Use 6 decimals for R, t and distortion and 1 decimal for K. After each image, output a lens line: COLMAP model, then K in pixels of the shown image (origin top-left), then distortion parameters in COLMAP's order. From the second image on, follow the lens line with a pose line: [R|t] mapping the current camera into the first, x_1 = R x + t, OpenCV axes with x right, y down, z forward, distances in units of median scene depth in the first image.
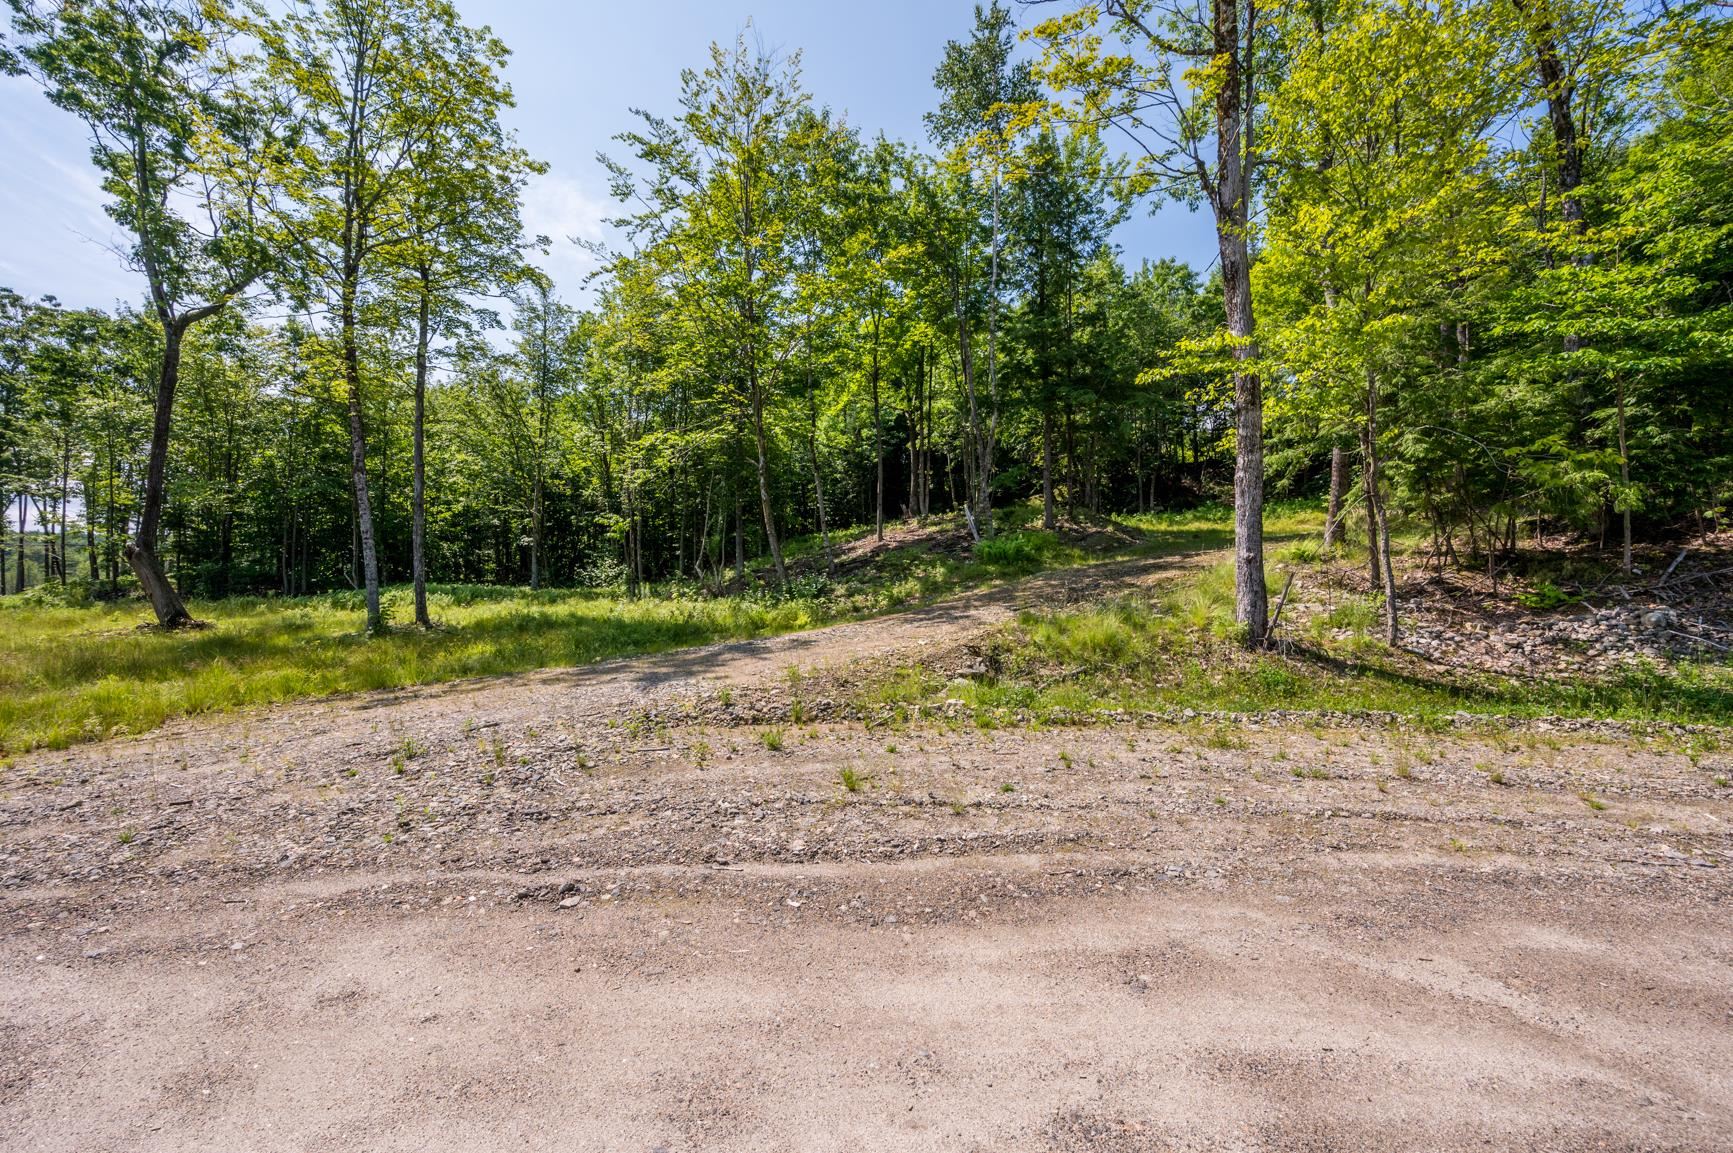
lens RADIAL K [[700.7, 0, 863.7], [0, 700.7, 576.7], [0, 0, 1]] dist [-0.002714, -0.000168]
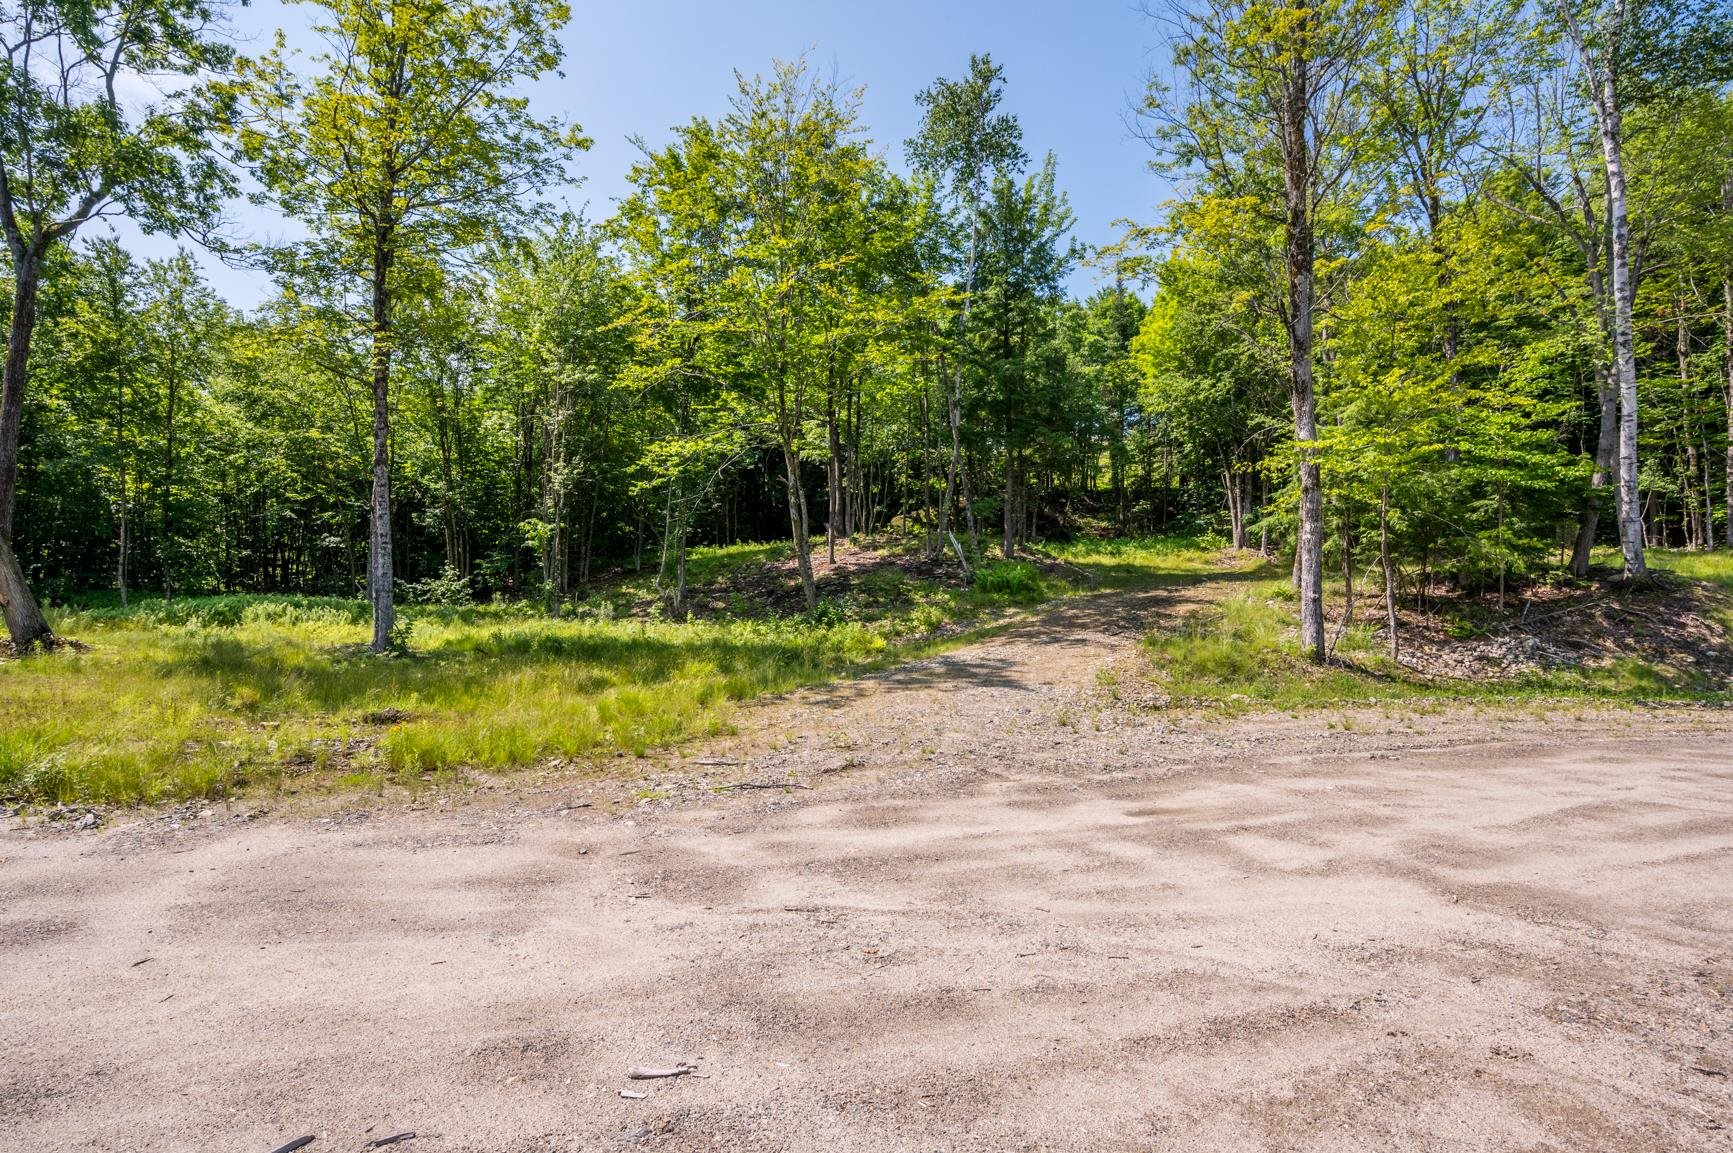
lens RADIAL K [[854.2, 0, 867.2], [0, 854.2, 578.1], [0, 0, 1]] dist [-0.001954, -0.000786]
pose [[0.942364, 0.032709, 0.332986, -0.729437], [-0.025021, 0.999313, -0.027353, 0.001638], [-0.333652, 0.017445, 0.942535, -0.249706]]
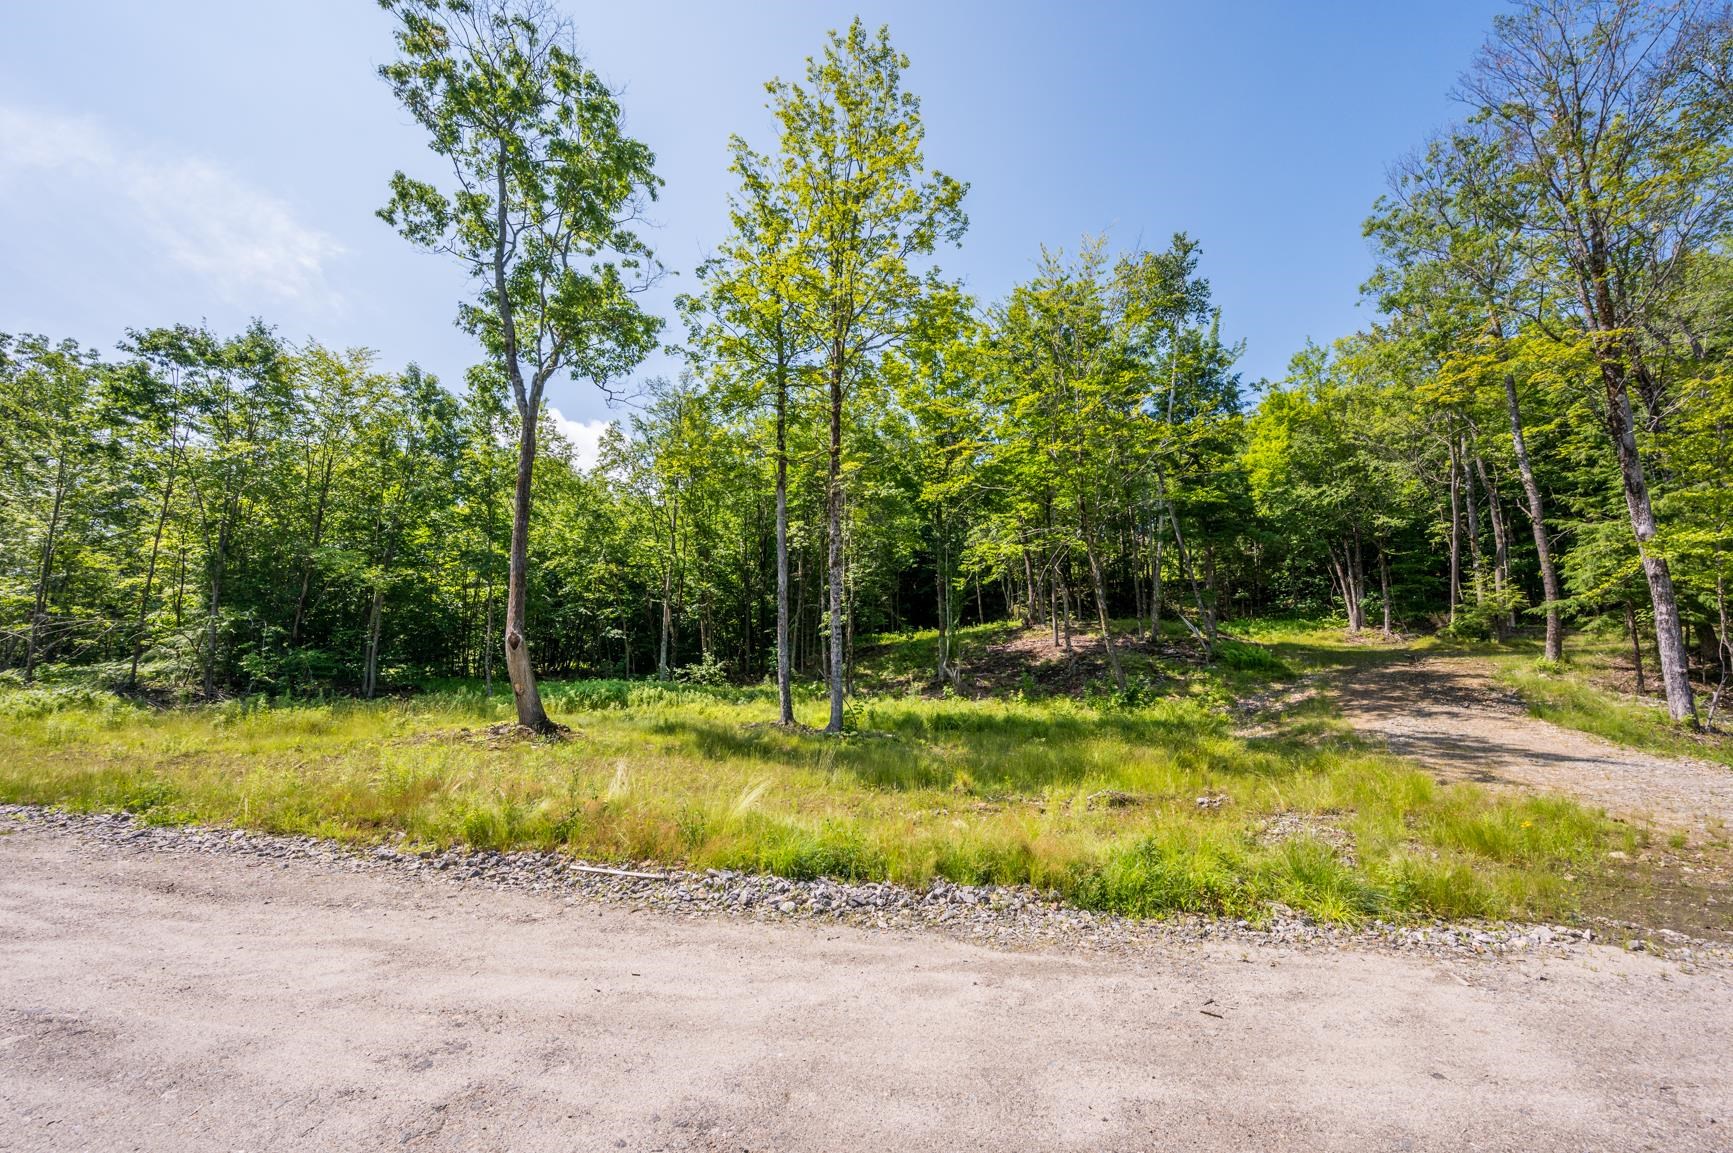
lens RADIAL K [[700.7, 0, 865.4], [0, 700.7, 578.1], [0, 0, 1]] dist [-0.002714, -0.000168]
pose [[0.947346, 0.055997, 0.315278, -1.427377], [-0.012315, 0.990234, -0.138873, 0.002589], [-0.319976, 0.127678, 0.938783, 0.097980]]
